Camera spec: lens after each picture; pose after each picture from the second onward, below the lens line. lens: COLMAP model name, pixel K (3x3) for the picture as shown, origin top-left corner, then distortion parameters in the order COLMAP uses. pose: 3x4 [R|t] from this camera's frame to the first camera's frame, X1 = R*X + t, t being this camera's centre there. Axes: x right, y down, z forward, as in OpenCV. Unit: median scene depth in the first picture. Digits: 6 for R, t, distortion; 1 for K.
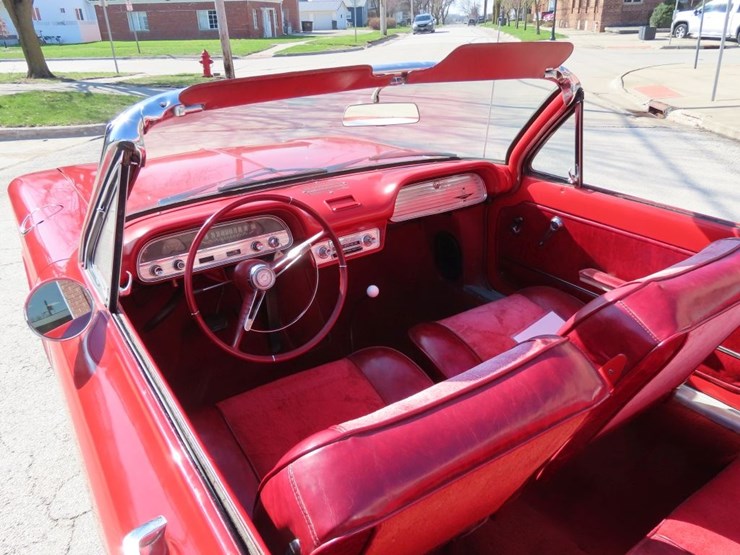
lens RADIAL K [[557.4, 0, 370.0], [0, 557.4, 277.5], [0, 0, 1]] dist [0.008307, -0.003490]
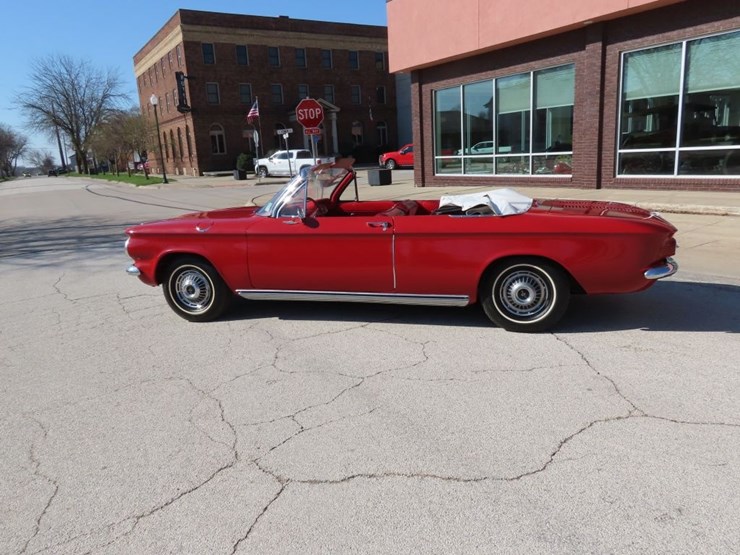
lens RADIAL K [[545.8, 0, 375.1], [0, 545.8, 276.4], [0, 0, 1]] dist [0.002163, 0.002653]
pose [[0.763704, -0.151261, 0.627595, -0.087643], [0.294329, 0.946827, -0.129960, 0.037616], [-0.574566, 0.283971, 0.767616, -0.074238]]
